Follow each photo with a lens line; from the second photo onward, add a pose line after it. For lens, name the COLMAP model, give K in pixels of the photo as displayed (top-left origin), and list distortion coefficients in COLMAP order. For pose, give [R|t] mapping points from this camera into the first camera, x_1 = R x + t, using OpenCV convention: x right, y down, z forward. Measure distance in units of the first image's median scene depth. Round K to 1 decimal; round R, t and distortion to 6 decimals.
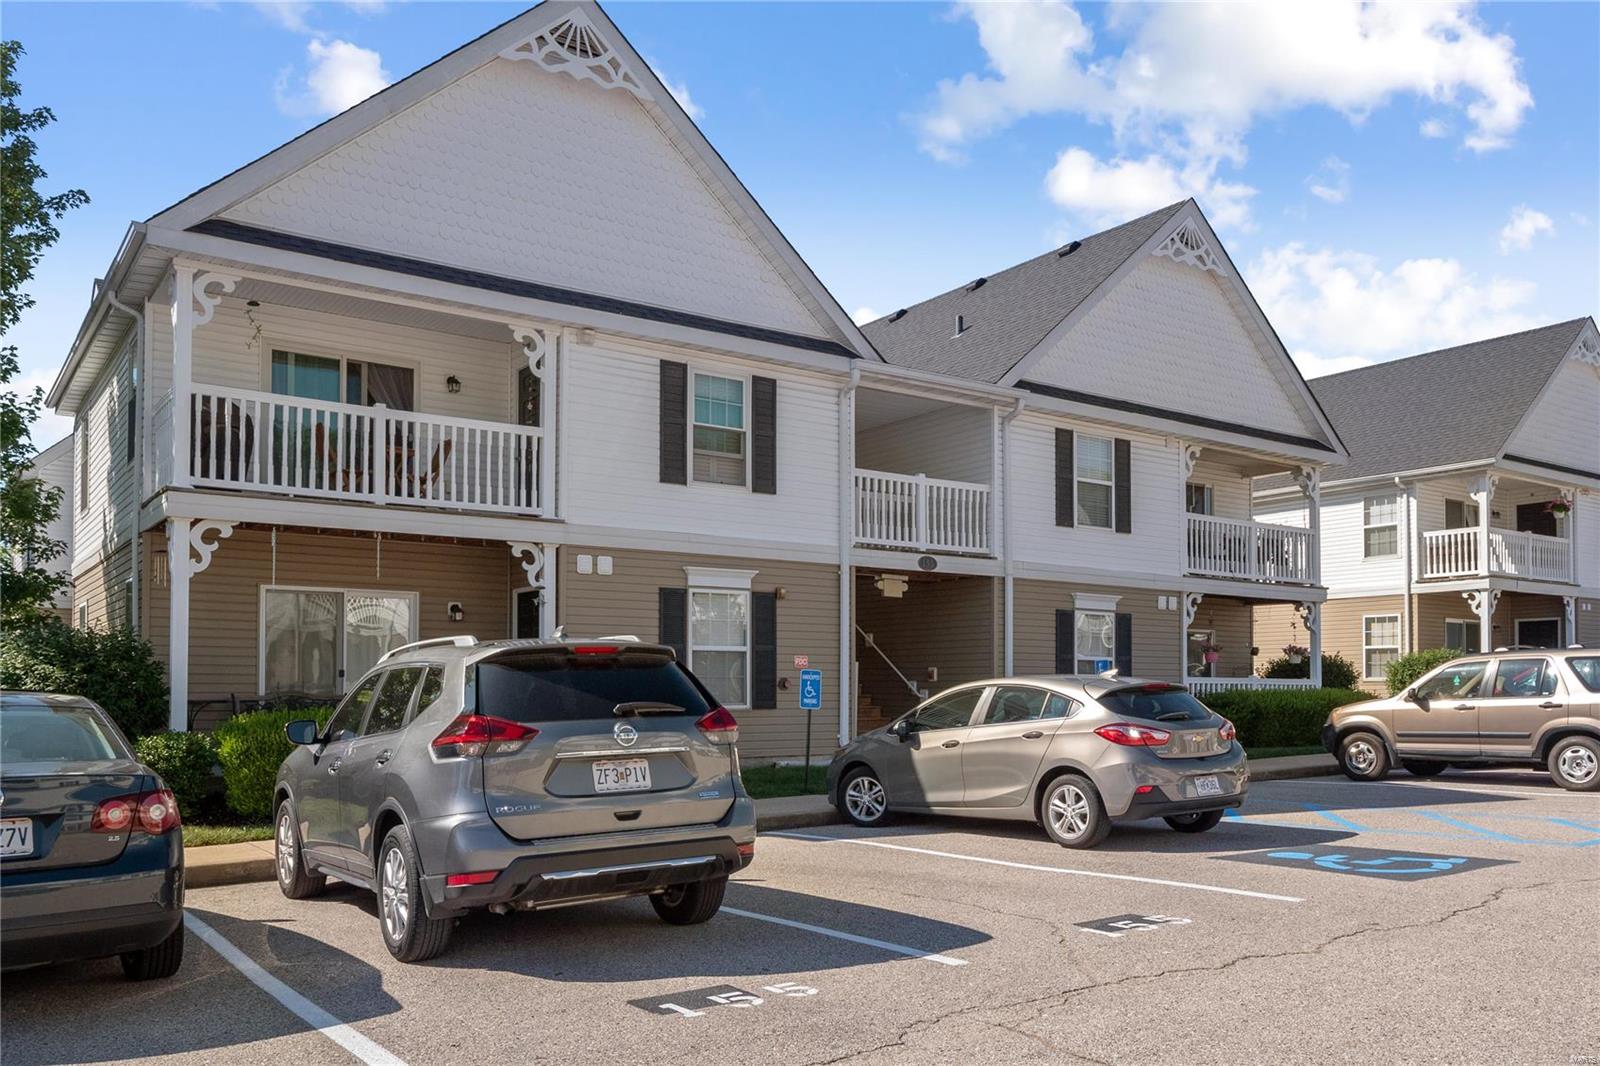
lens RADIAL K [[1264.0, 0, 800.0], [0, 1264.0, 533.0], [0, 0, 1]] dist [0.004238, 0.003974]
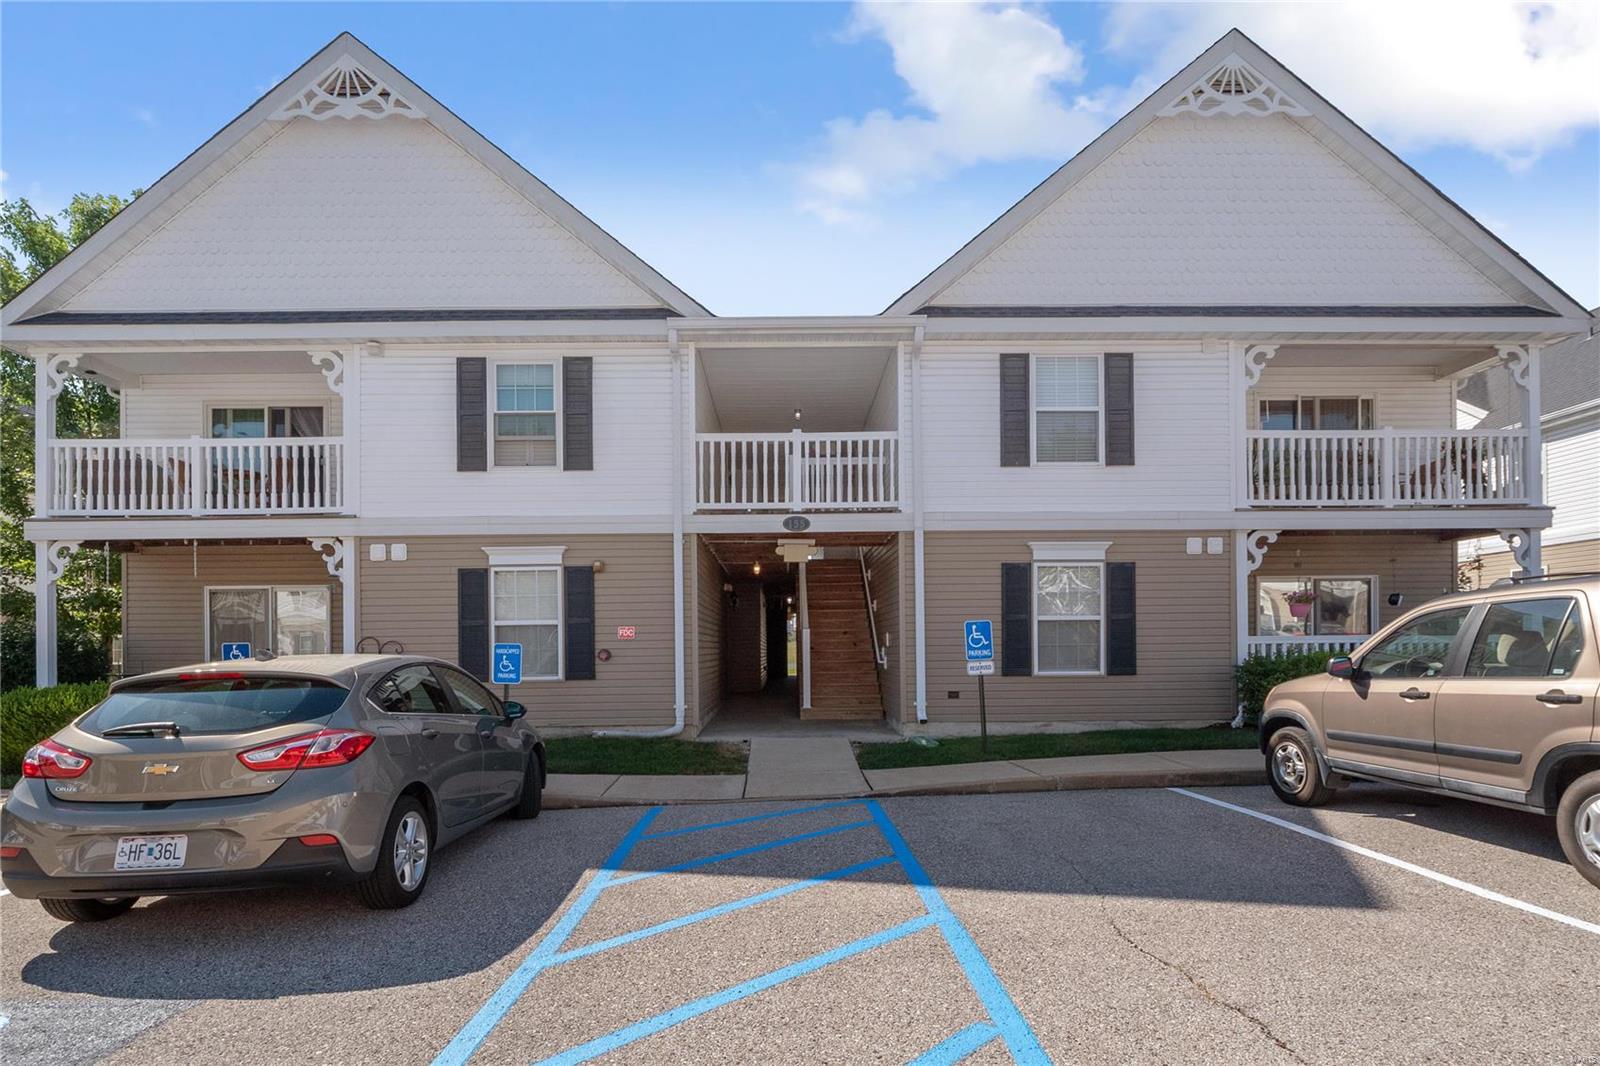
lens RADIAL K [[832.3, 0, 800.0], [0, 832.3, 585.4], [0, 0, 1]] dist [-0.001561, -0.000735]
pose [[0.817660, -0.051403, -0.573401, 0.505145], [0.083375, 0.996079, 0.029596, 0.057232], [0.569632, -0.072007, 0.818740, 0.549276]]
